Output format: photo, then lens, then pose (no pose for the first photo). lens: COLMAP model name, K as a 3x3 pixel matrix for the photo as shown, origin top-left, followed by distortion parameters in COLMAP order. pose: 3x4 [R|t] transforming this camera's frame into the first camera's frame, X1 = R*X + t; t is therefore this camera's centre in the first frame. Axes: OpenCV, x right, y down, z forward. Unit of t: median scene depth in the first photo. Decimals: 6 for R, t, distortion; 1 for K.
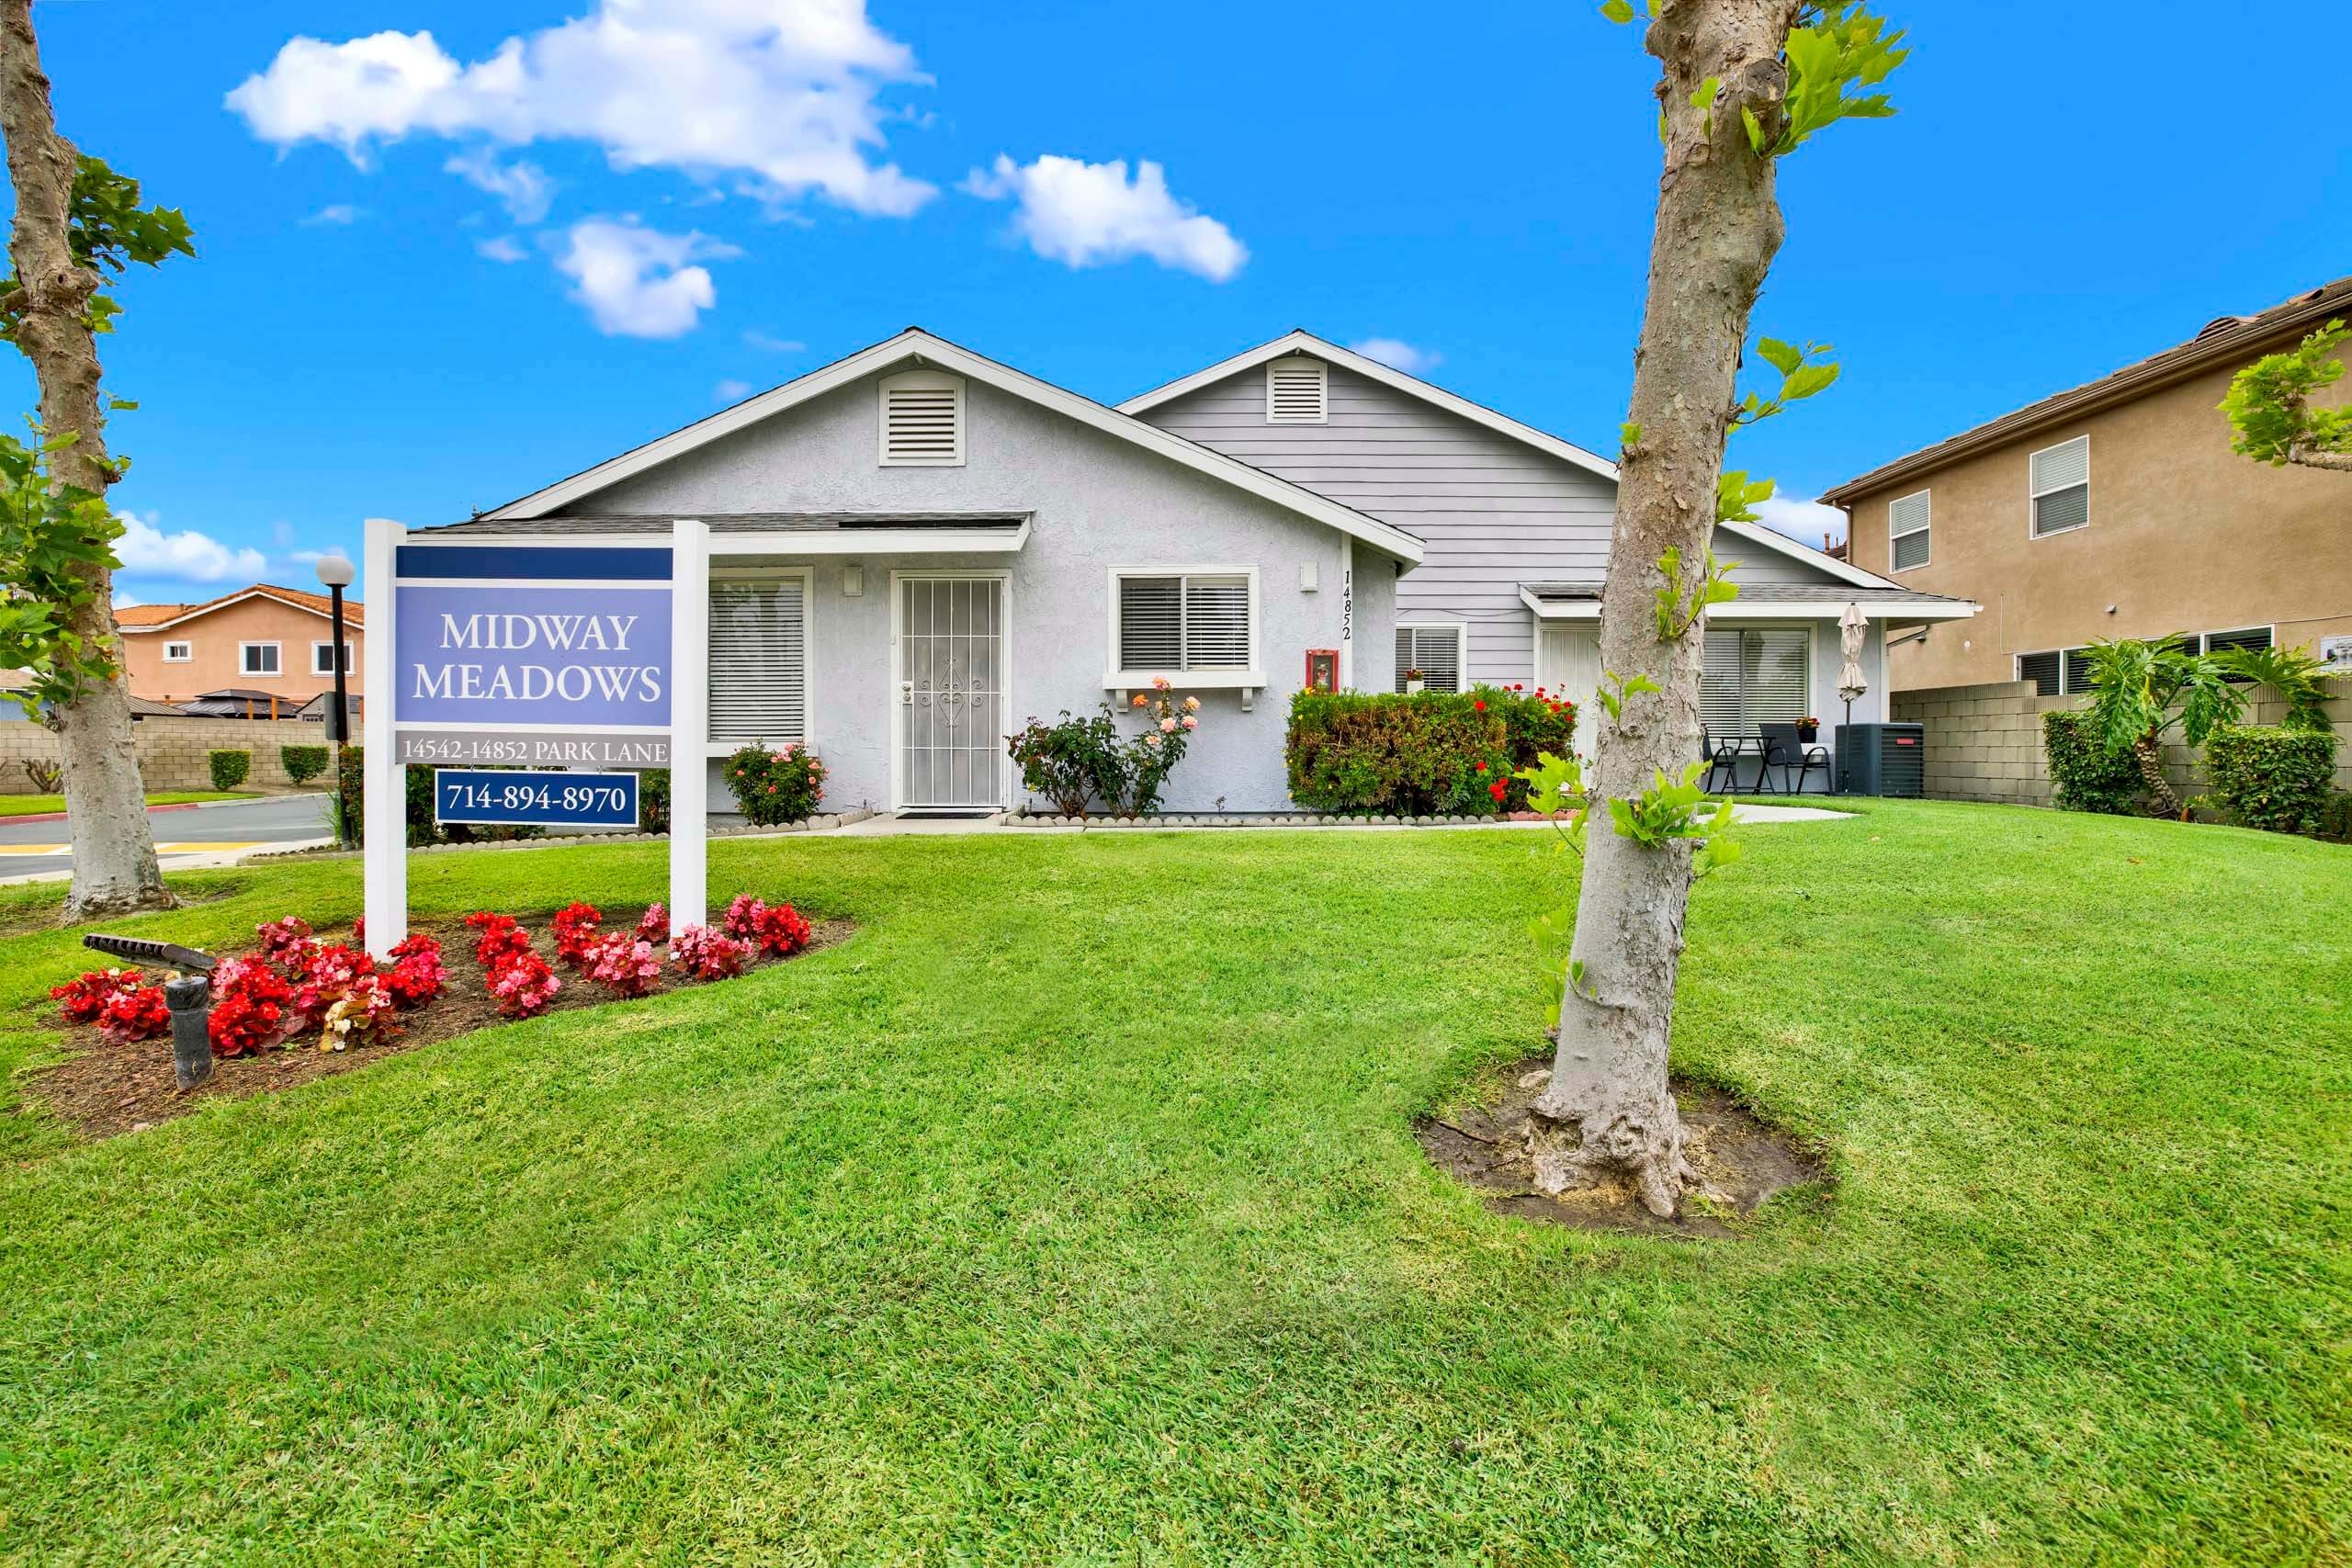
lens RADIAL K [[997.3, 0, 1175.1], [0, 997.3, 785.9], [0, 0, 1]] dist [-0.013157, 0.000384]
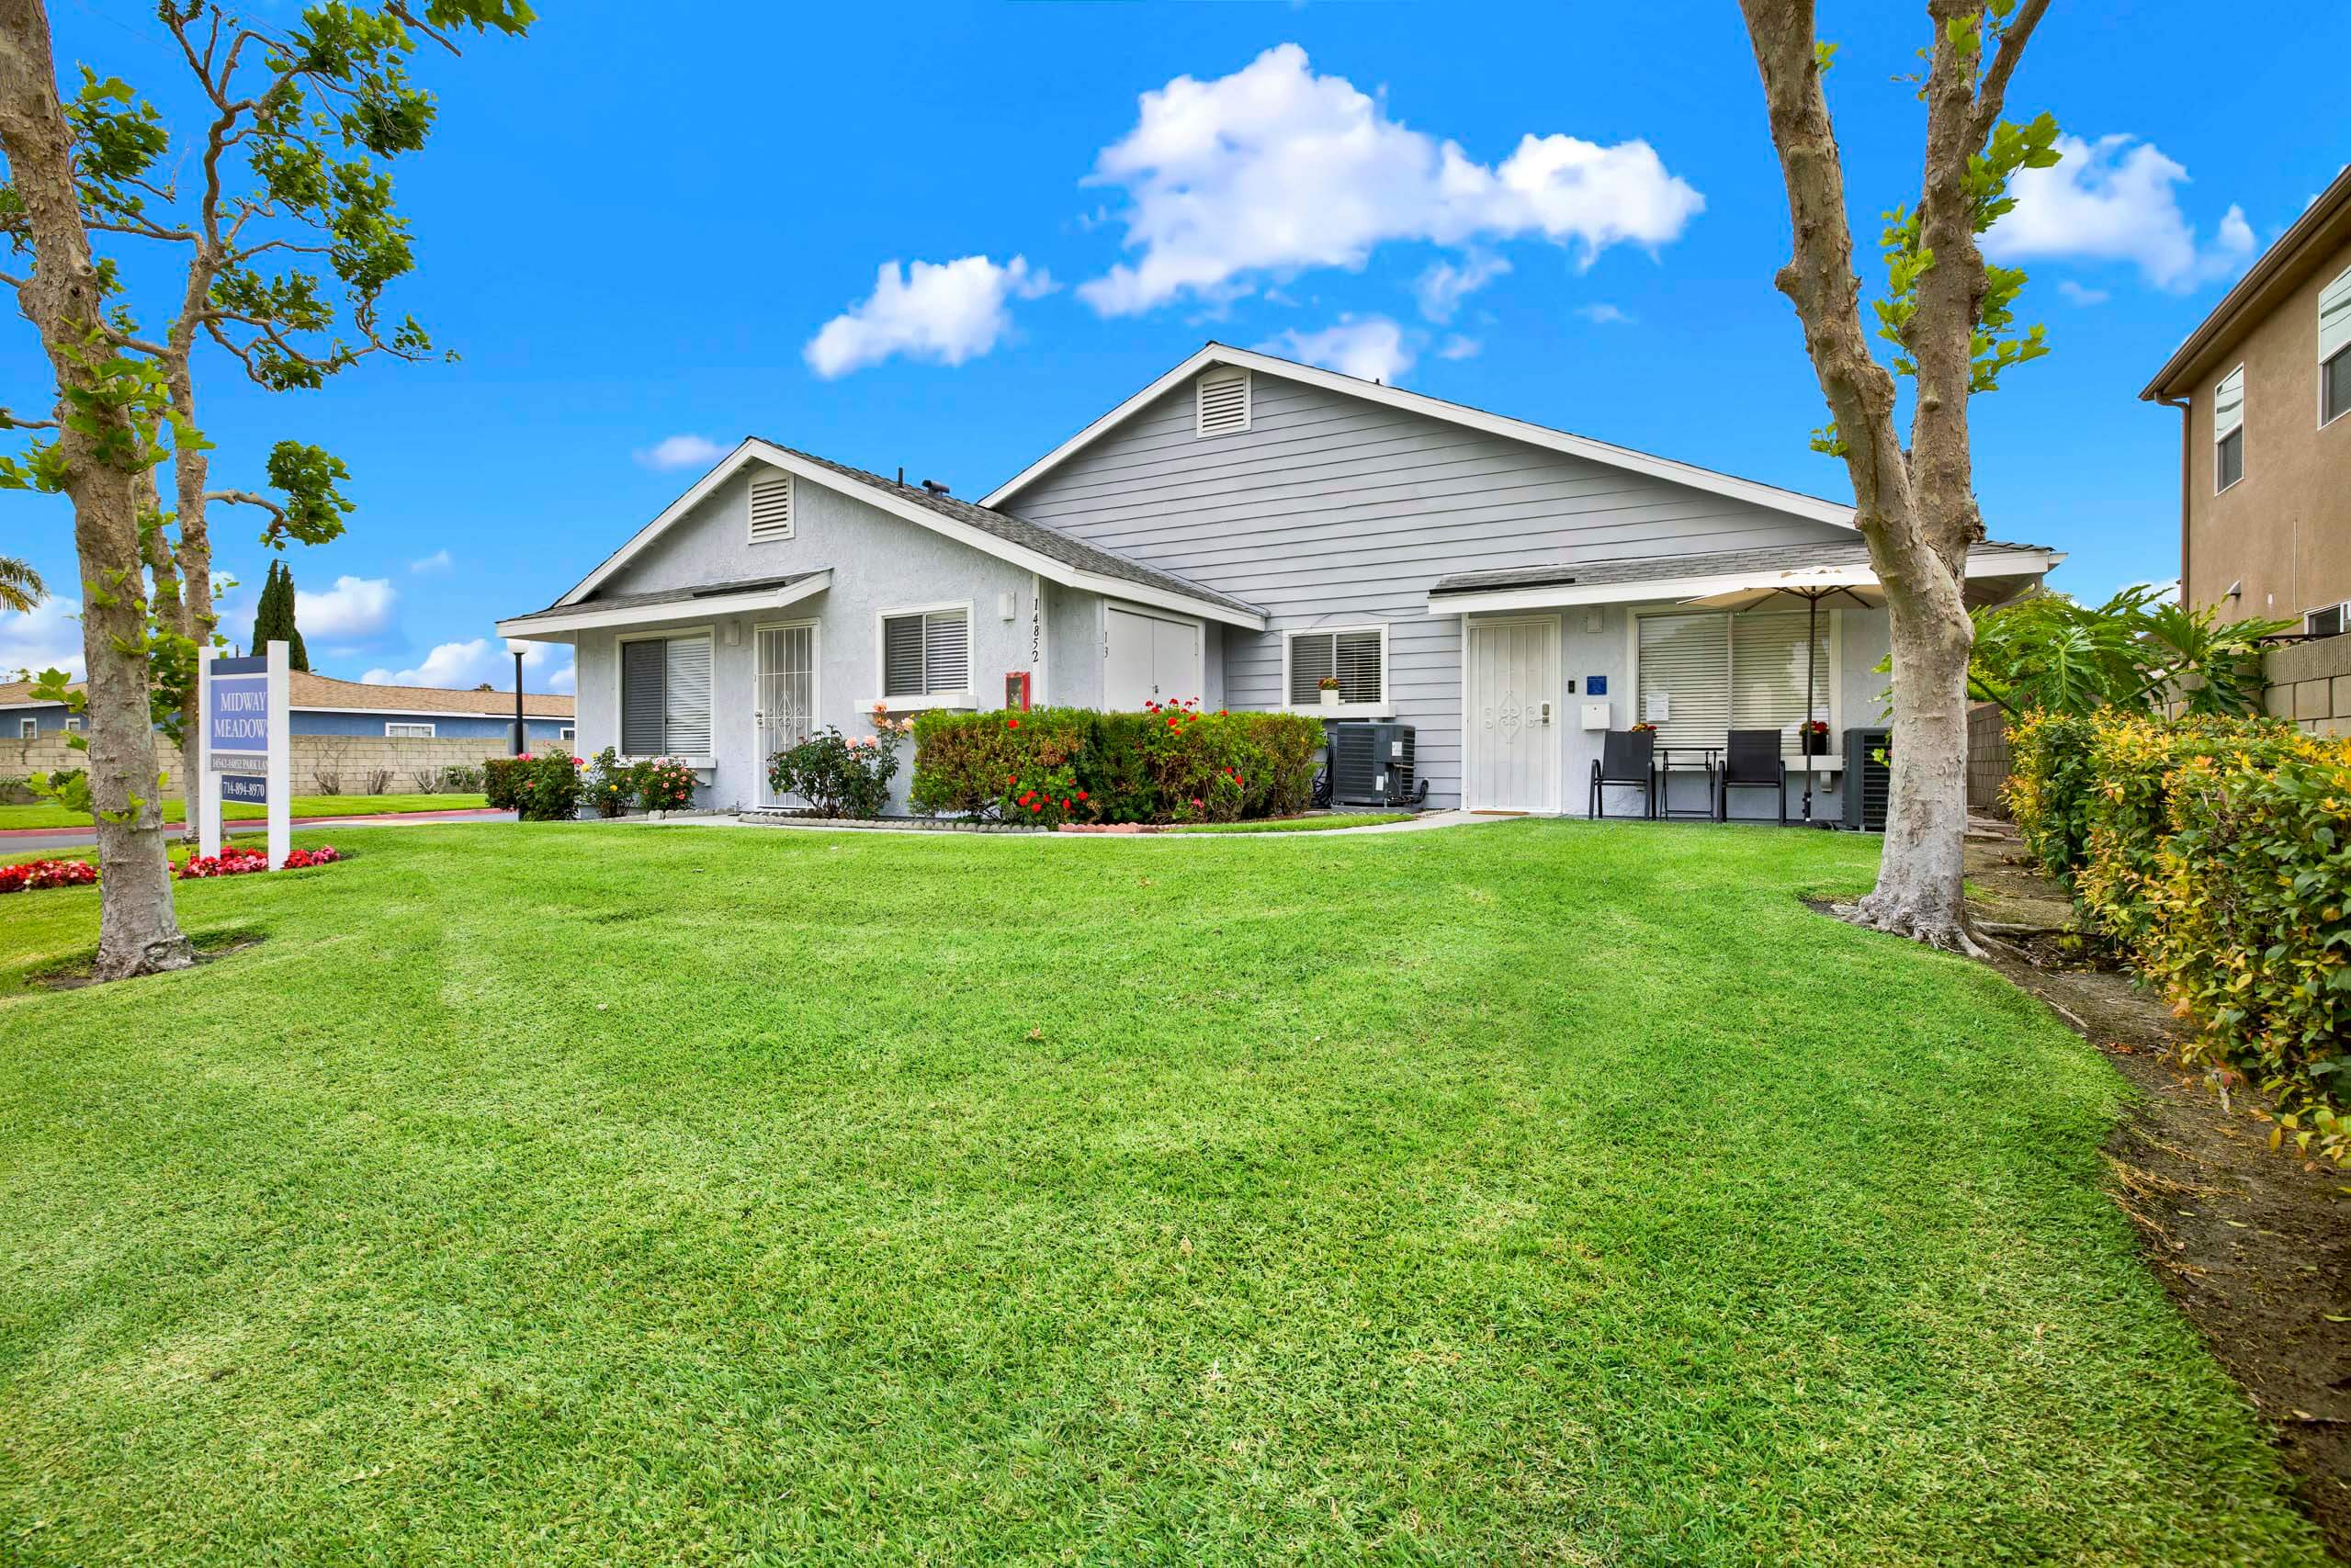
lens RADIAL K [[1133.6, 0, 1179.6], [0, 1133.6, 770.1], [0, 0, 1]] dist [-0.011694, 0.005771]
pose [[0.860083, 0.005916, -0.510120, 1.070525], [-0.020343, 0.999535, -0.022707, -0.004931], [0.509749, 0.029907, 0.859803, 0.028068]]
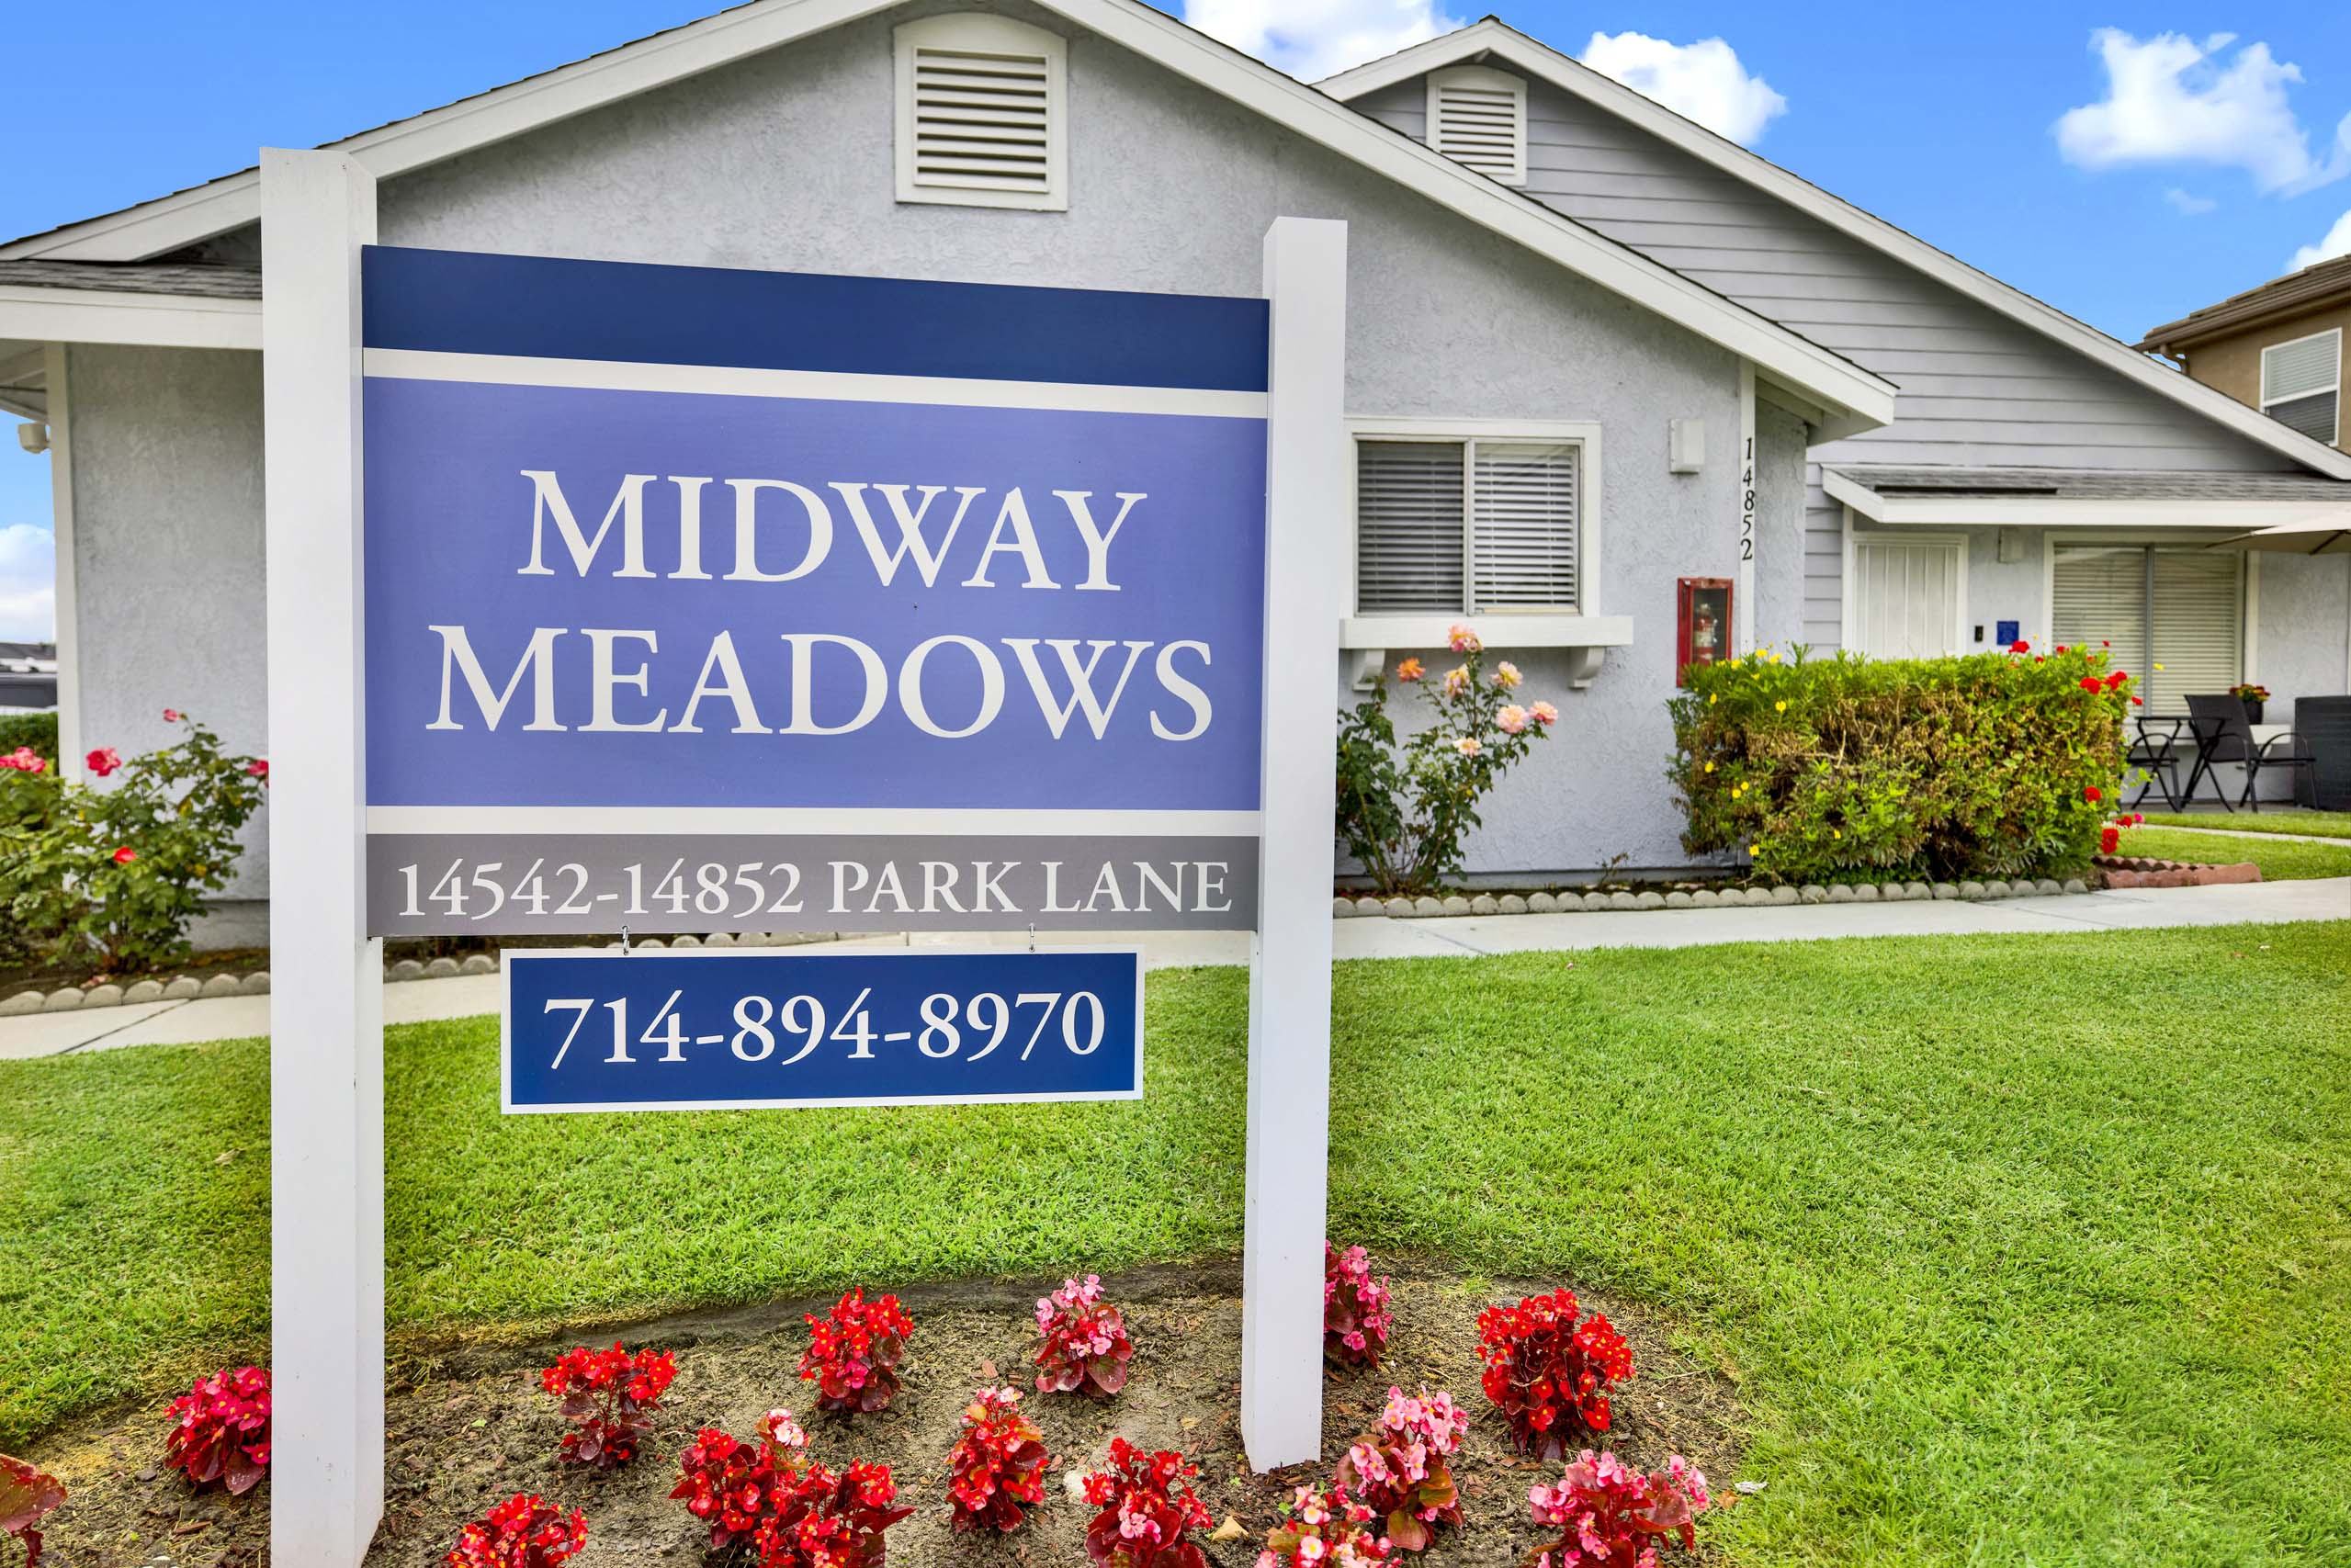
lens RADIAL K [[1480.2, 0, 1170.7], [0, 1480.2, 785.4], [0, 0, 1]] dist [0.036471, -0.002826]
pose [[0.985422, -0.011879, 0.169710, -0.331627], [0.009394, 0.999837, 0.015438, -0.041287], [-0.169866, -0.013619, 0.985373, 0.261817]]
